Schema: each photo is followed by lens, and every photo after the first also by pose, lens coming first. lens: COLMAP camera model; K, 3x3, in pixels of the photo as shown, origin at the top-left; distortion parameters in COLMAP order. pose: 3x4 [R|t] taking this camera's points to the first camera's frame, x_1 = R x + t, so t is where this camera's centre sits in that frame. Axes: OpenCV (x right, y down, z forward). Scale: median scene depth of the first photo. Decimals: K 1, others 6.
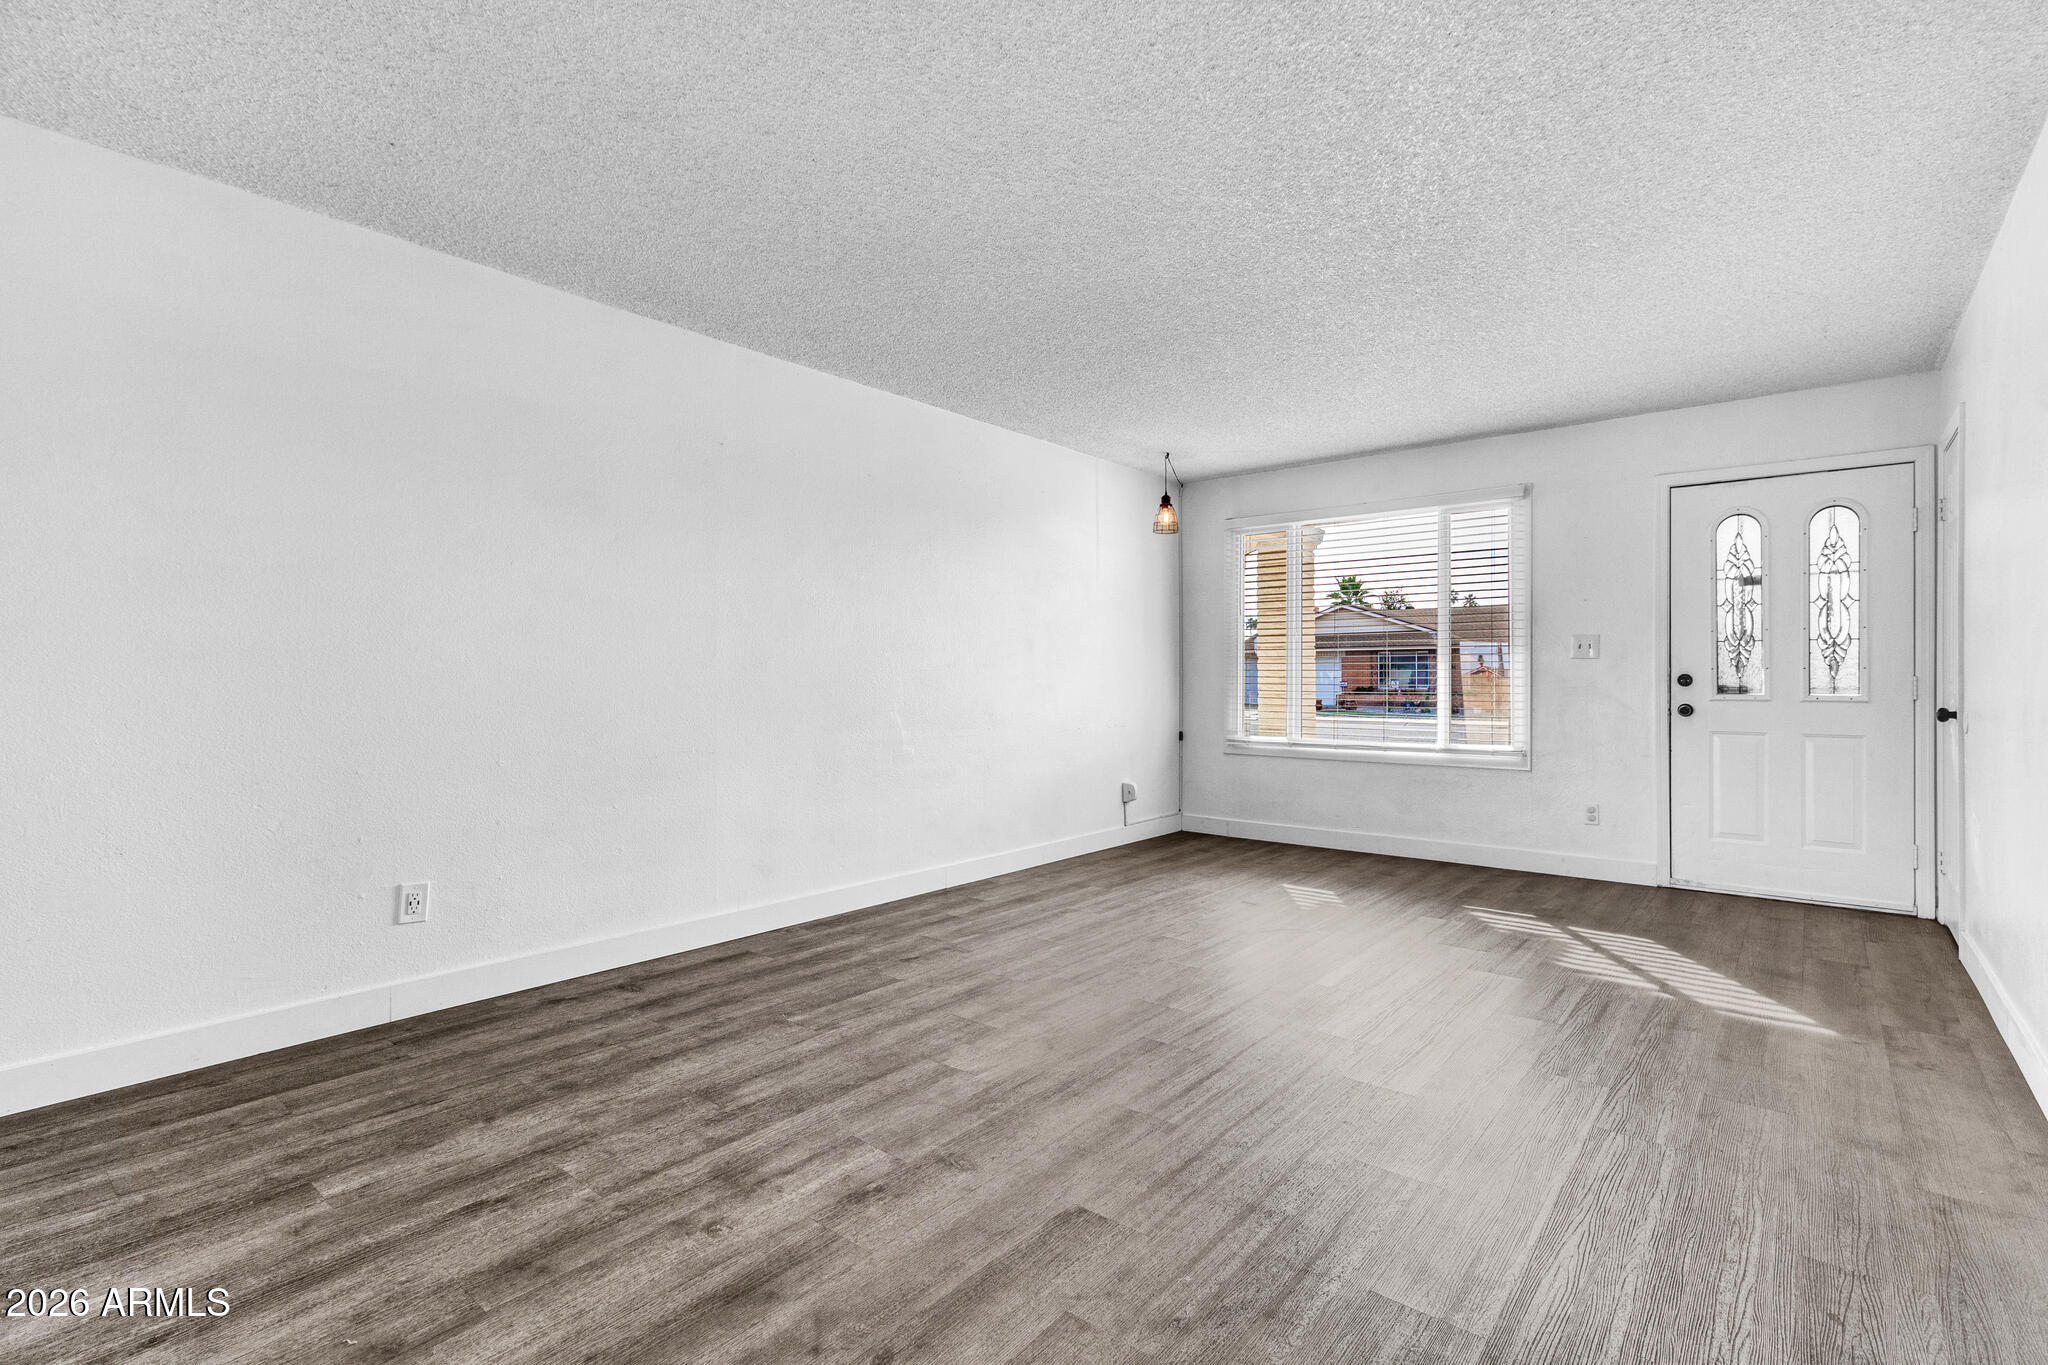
lens RADIAL K [[954.3, 0, 1016.7], [0, 954.3, 685.0], [0, 0, 1]] dist [0.009573, -0.000060]
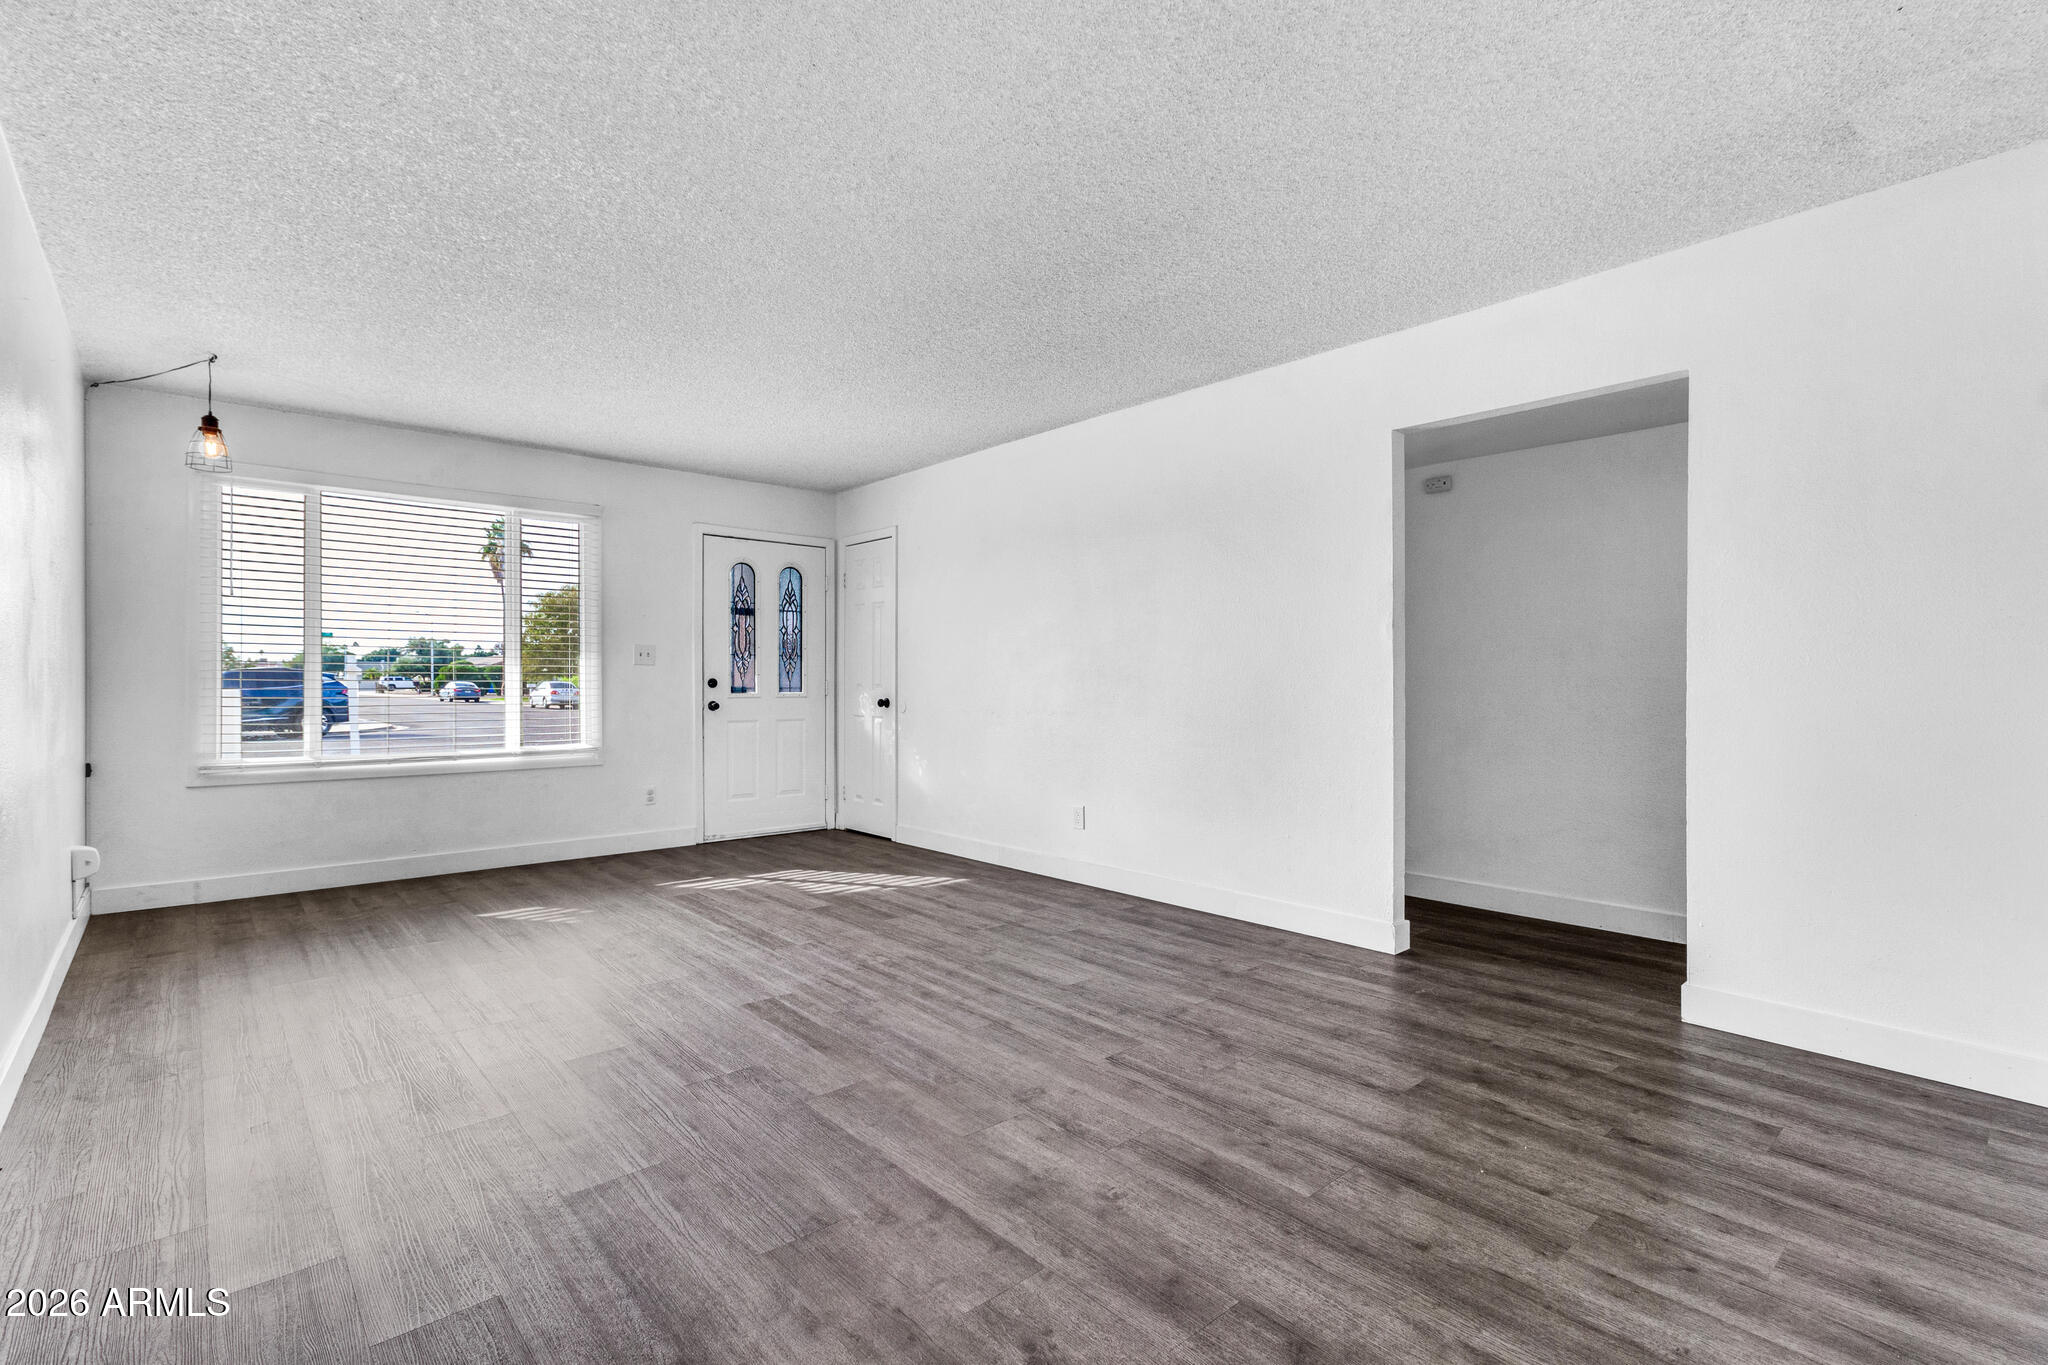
lens RADIAL K [[954.3, 0, 1073.1], [0, 954.3, 674.7], [0, 0, 1]] dist [0.009573, -0.000060]
pose [[0.109978, 0.008671, 0.993896, -0.781569], [0.006306, 0.999936, -0.009422, -0.001504], [-0.993914, 0.007304, 0.109916, 0.521296]]
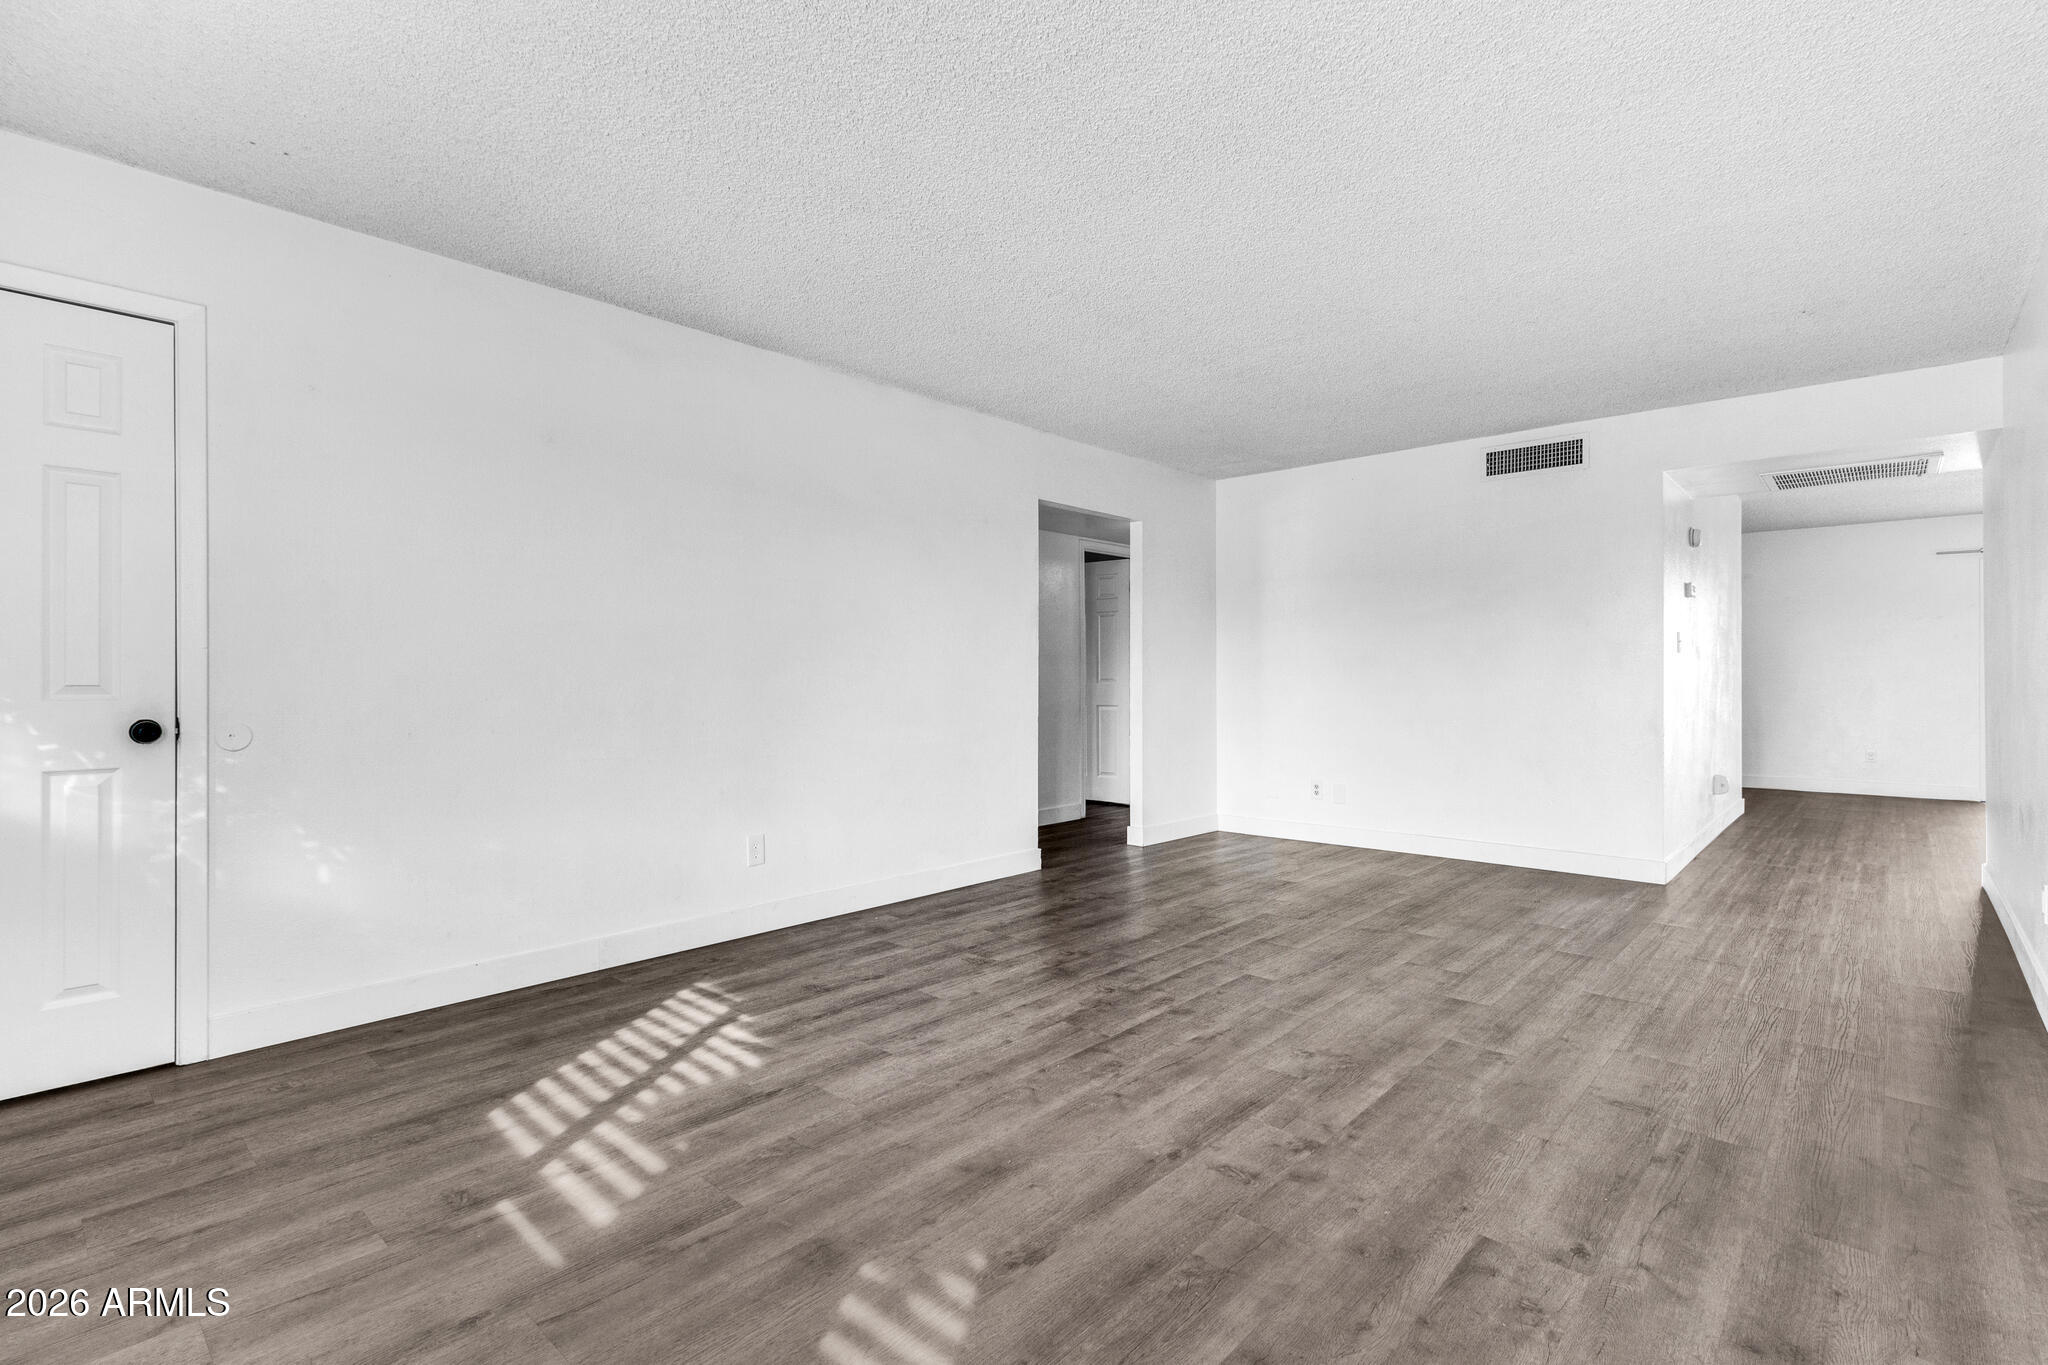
lens RADIAL K [[954.3, 0, 1029.1], [0, 954.3, 676.8], [0, 0, 1]] dist [0.009573, -0.000060]
pose [[-0.999580, 0.001068, 0.028948, 0.359416], [0.001369, 0.999945, 0.010373, -0.015927], [-0.028935, 0.010408, -0.999527, 1.856264]]
